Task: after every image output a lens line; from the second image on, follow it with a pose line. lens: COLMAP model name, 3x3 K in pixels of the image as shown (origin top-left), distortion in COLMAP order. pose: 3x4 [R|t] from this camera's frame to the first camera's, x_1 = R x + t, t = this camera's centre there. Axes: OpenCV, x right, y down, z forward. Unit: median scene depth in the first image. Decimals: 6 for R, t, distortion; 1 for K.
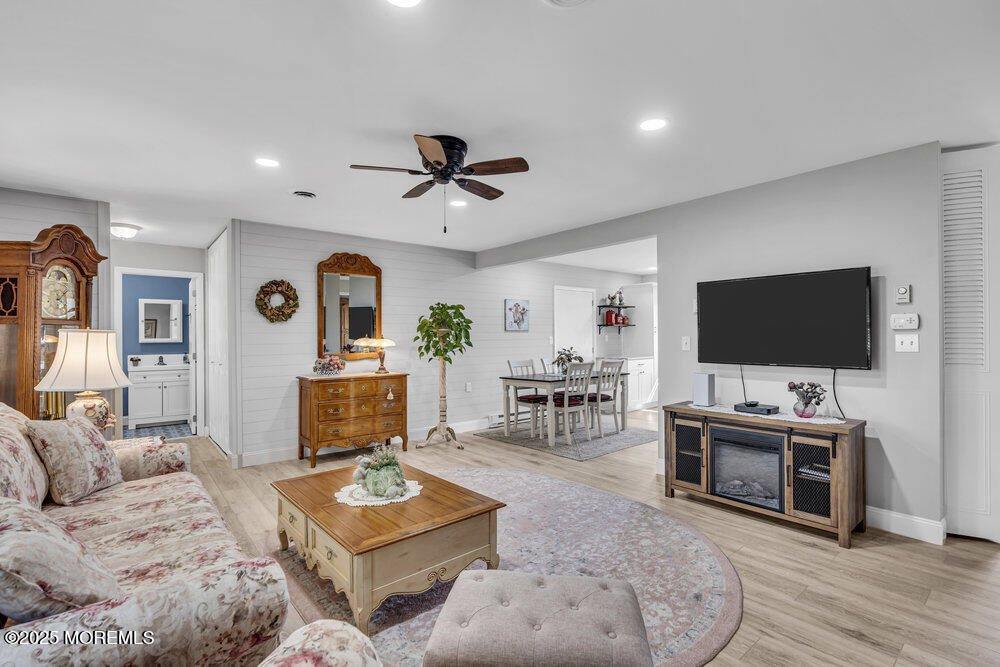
lens RADIAL K [[456.1, 0, 499.5], [0, 456.1, 335.2], [0, 0, 1]] dist [-0.002351, 0.000287]
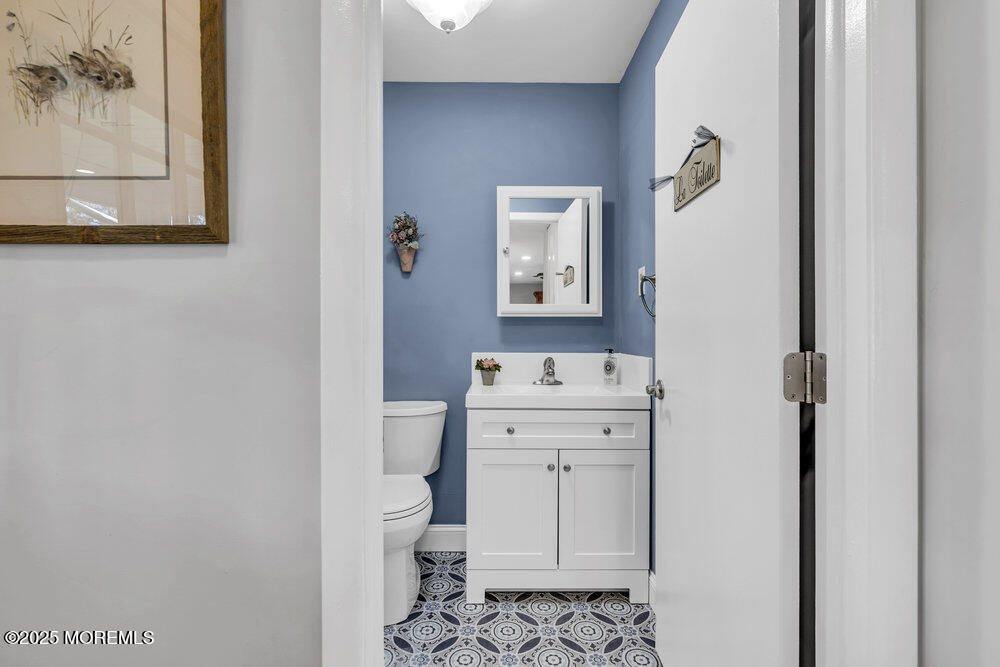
lens RADIAL K [[456.1, 0, 497.4], [0, 456.1, 332.4], [0, 0, 1]] dist [-0.002351, 0.000287]
pose [[0.777355, 0.011438, -0.628958, -0.576152], [-0.005298, 0.999918, 0.011636, 0.024493], [0.629040, -0.005713, 0.777352, 0.734398]]
